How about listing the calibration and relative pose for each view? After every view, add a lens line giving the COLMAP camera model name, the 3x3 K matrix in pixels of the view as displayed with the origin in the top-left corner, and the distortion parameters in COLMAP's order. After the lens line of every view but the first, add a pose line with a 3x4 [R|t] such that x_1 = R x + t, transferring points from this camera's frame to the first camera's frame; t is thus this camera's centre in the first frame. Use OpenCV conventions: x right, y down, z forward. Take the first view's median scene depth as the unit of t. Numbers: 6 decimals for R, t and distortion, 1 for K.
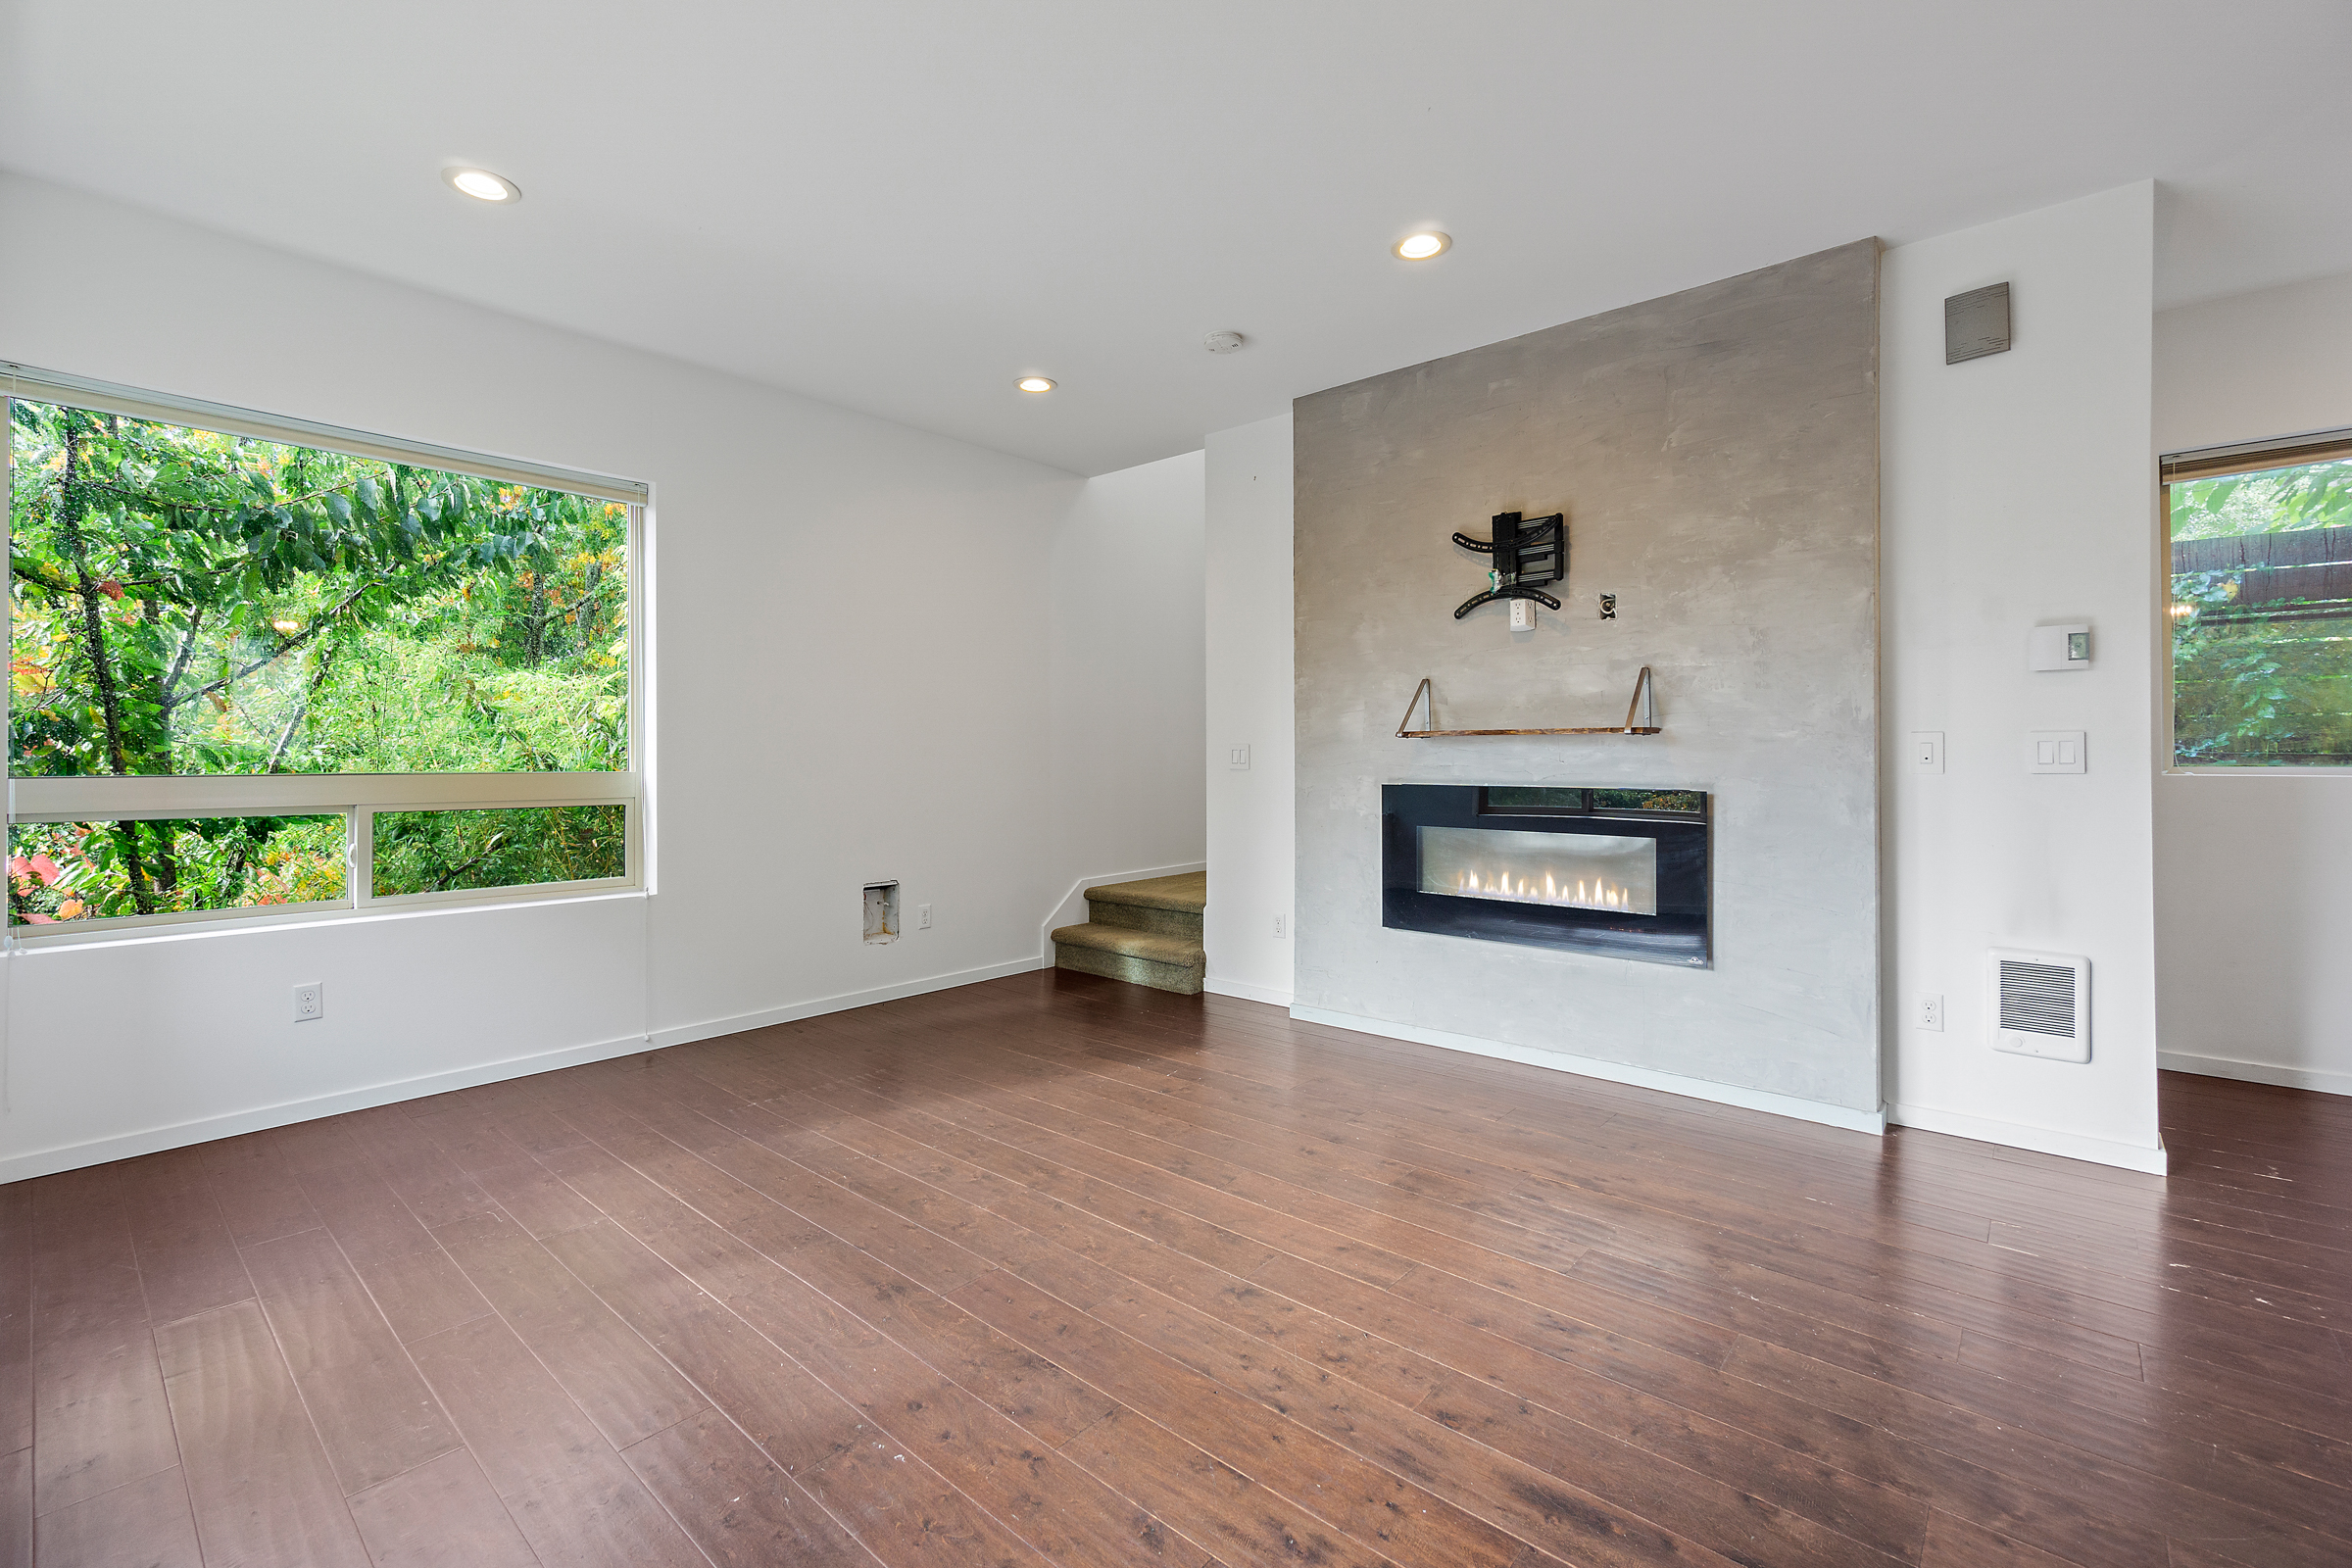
lens RADIAL K [[1023.2, 0, 1164.6], [0, 1023.2, 747.2], [0, 0, 1]] dist [0.000123, -0.000297]
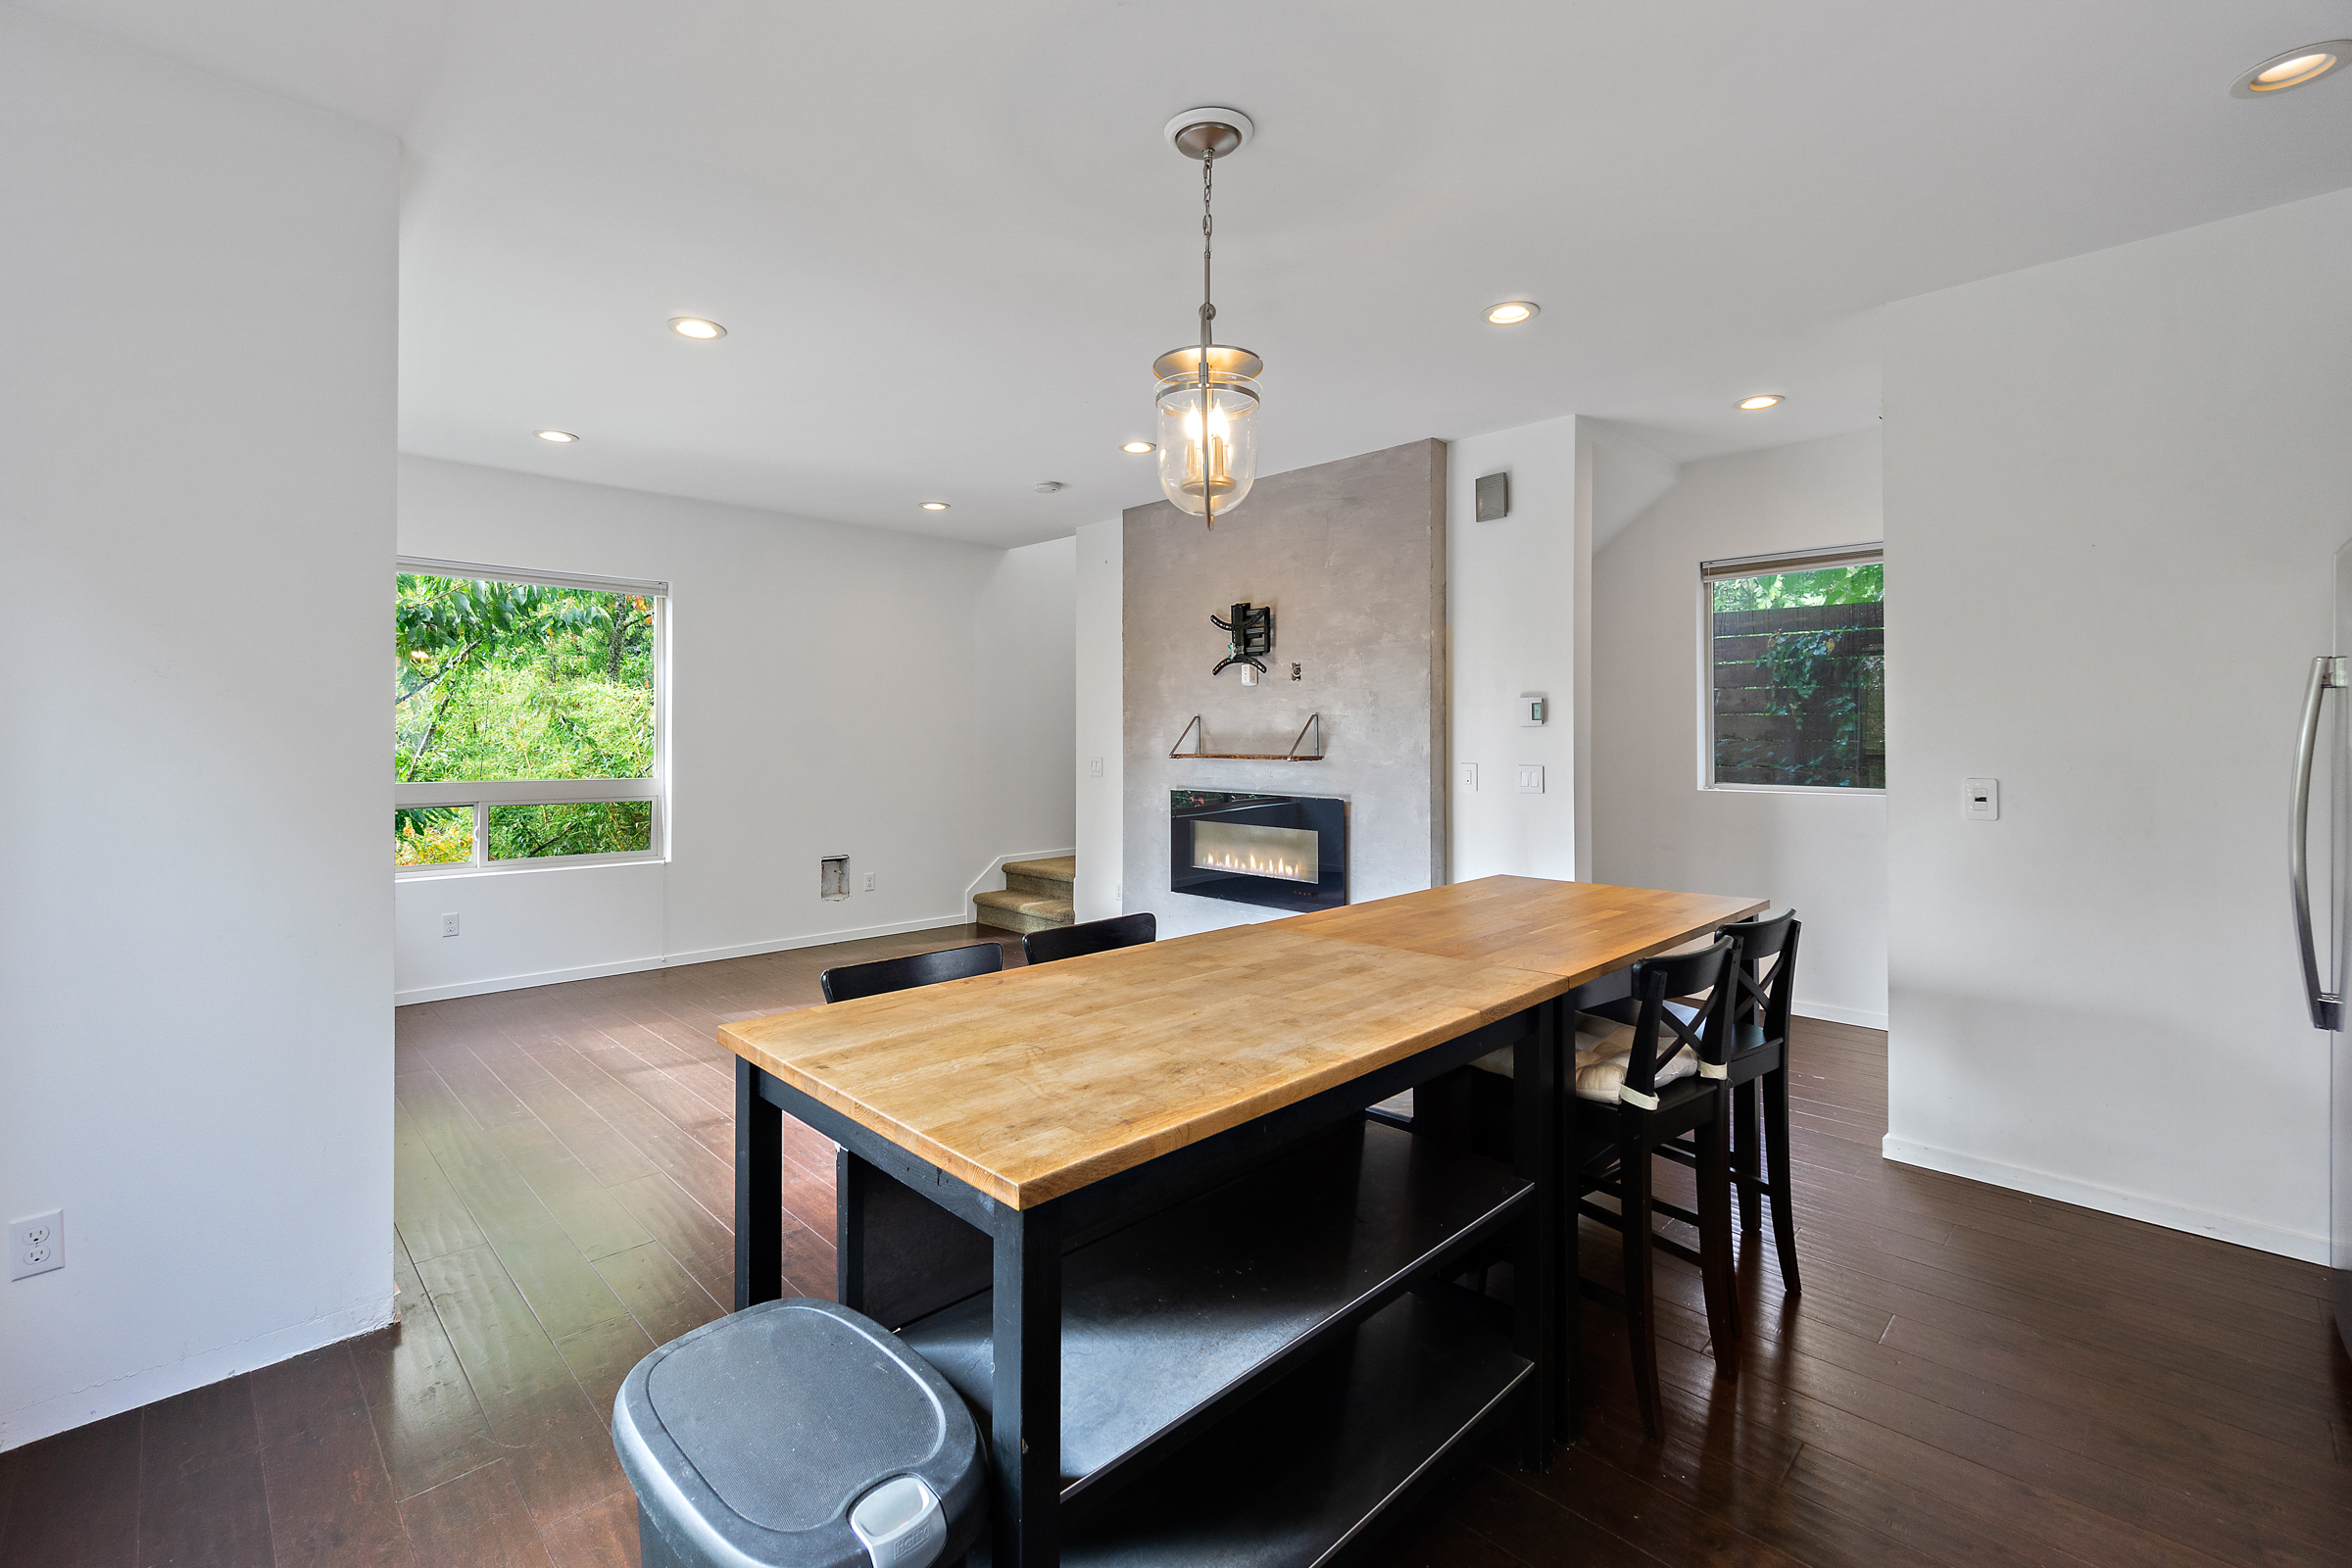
lens RADIAL K [[1024.8, 0, 1180.5], [0, 1024.8, 747.0], [0, 0, 1]] dist [-0.000656, 0.000147]
pose [[0.998465, 0.004347, -0.055222, 0.332157], [-0.003493, 0.999873, 0.015544, -0.049847], [0.055283, -0.015327, 0.998353, -0.447887]]
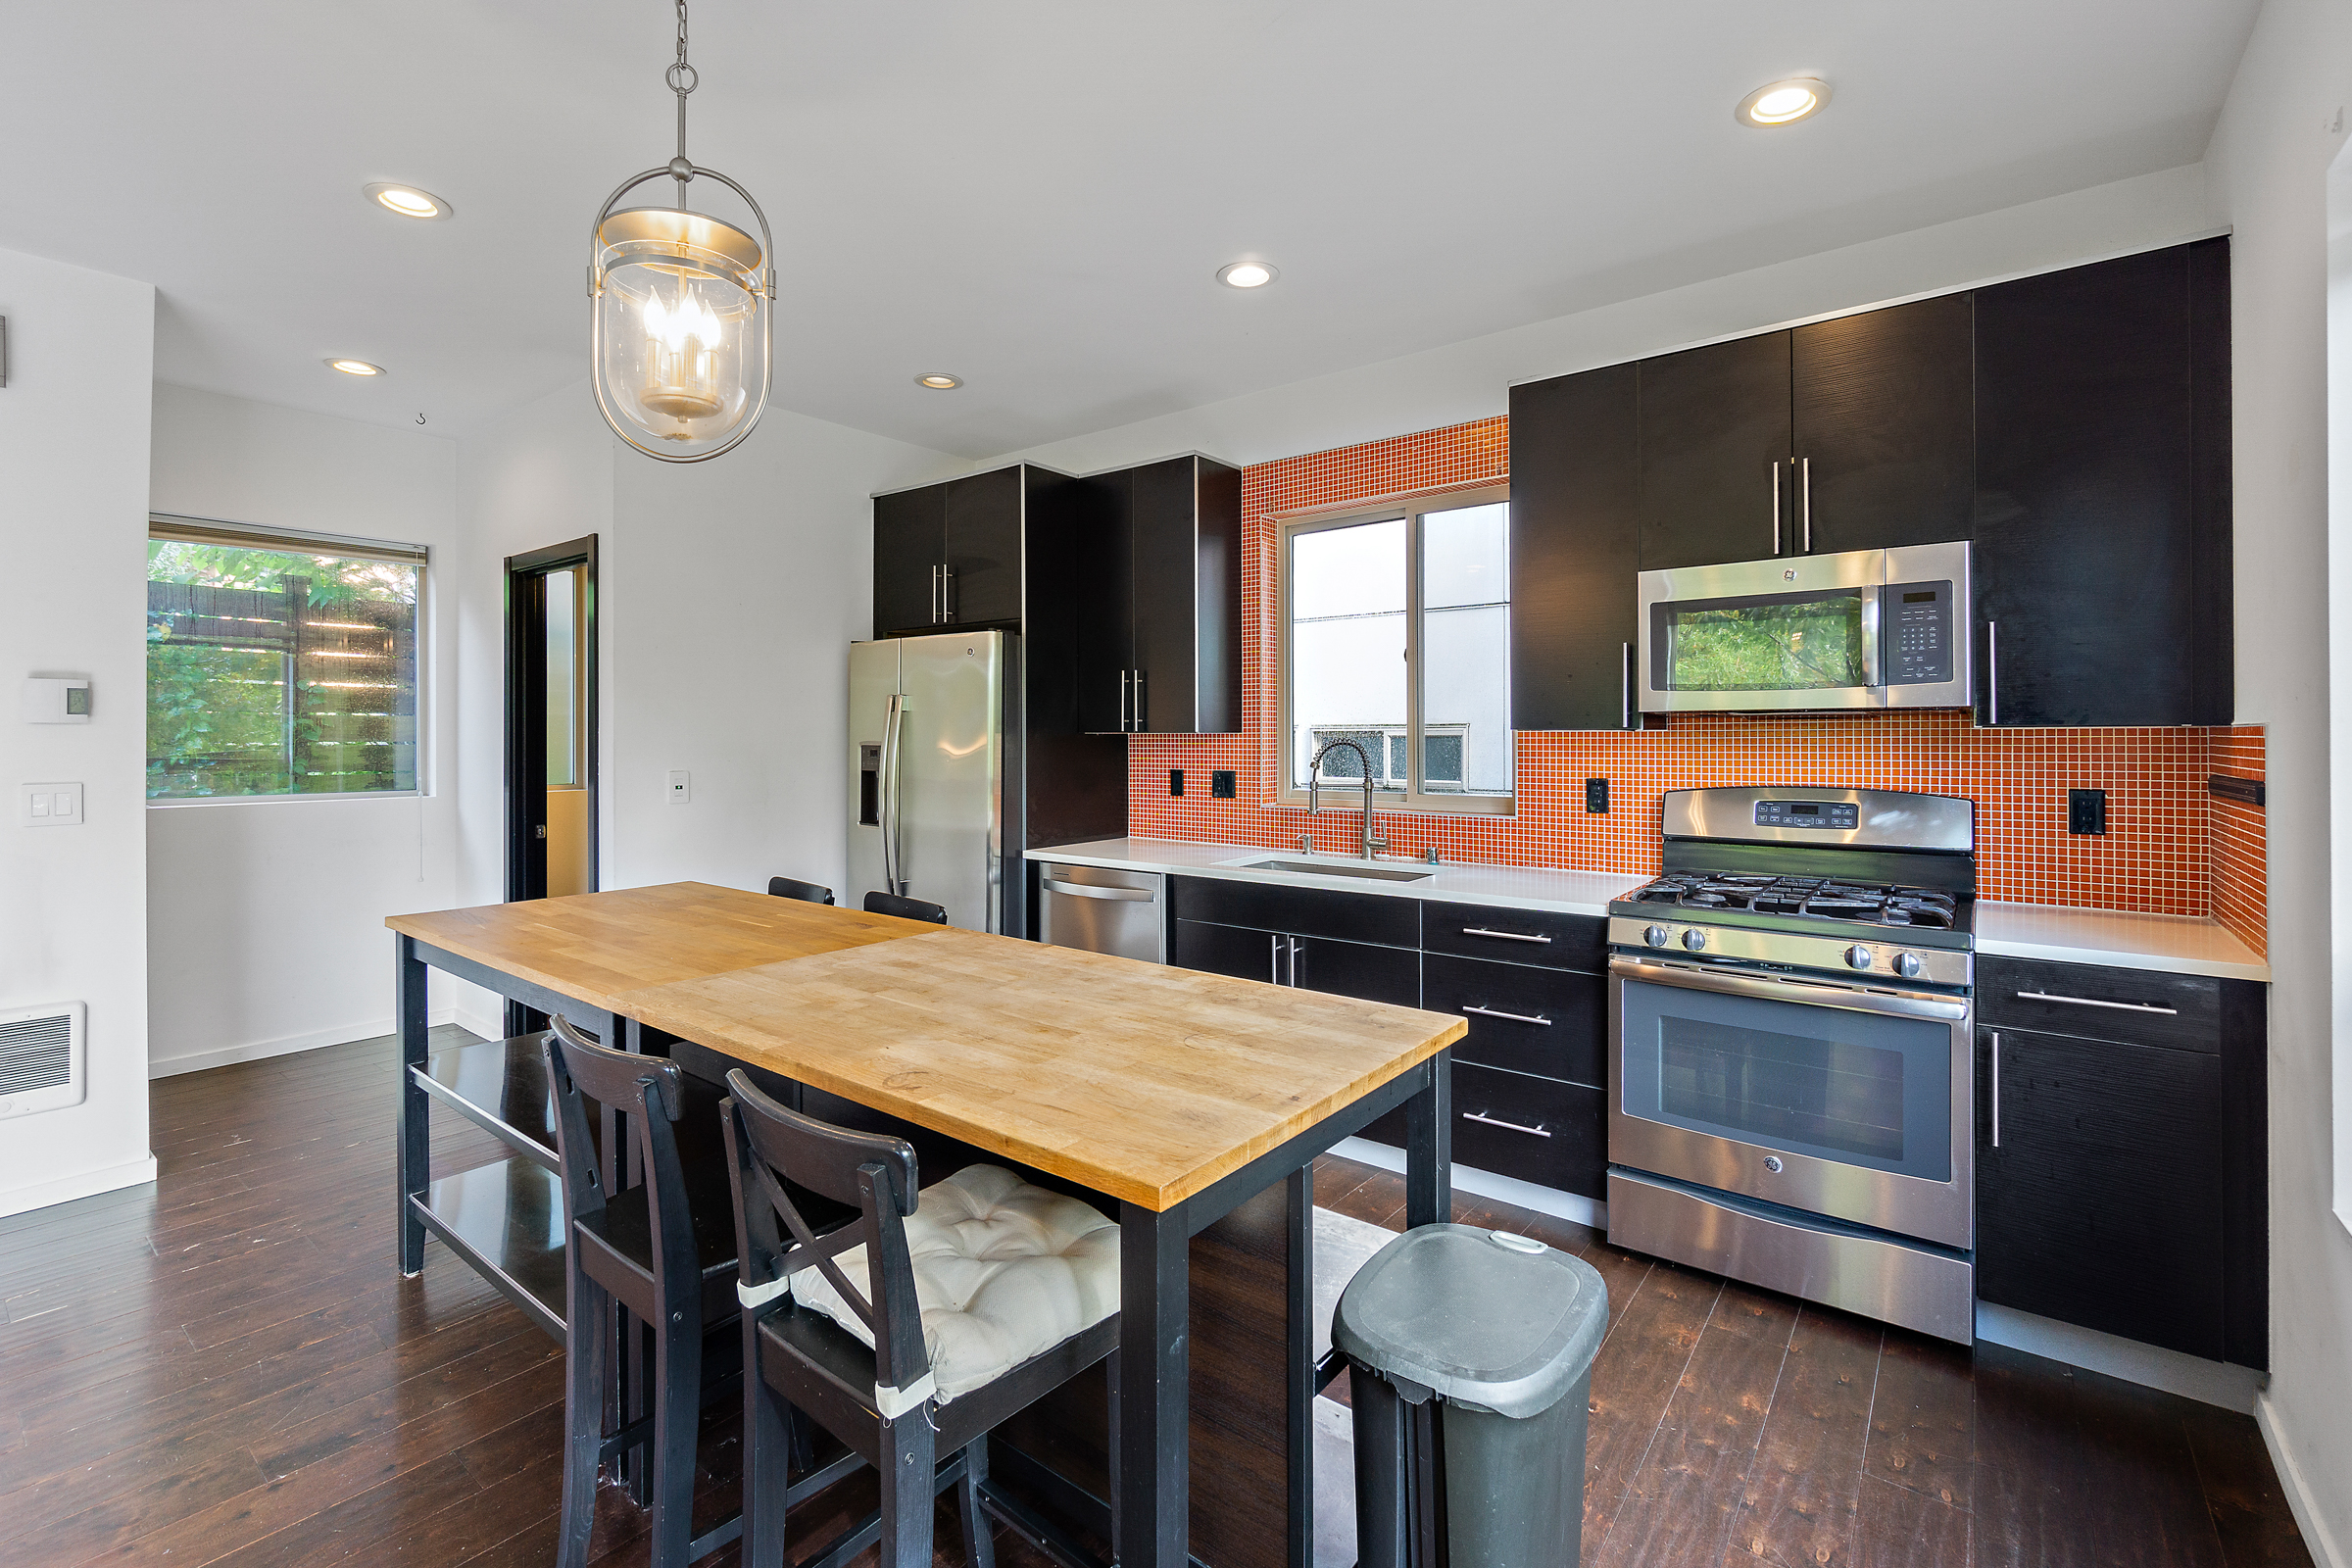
lens RADIAL K [[1024.8, 0, 1180.5], [0, 1024.8, 747.0], [0, 0, 1]] dist [-0.000656, 0.000147]
pose [[-0.058360, -0.003899, 0.998288, -0.151611], [-0.005182, 0.999980, 0.003603, -0.047241], [-0.998282, -0.004962, -0.058379, -0.034920]]
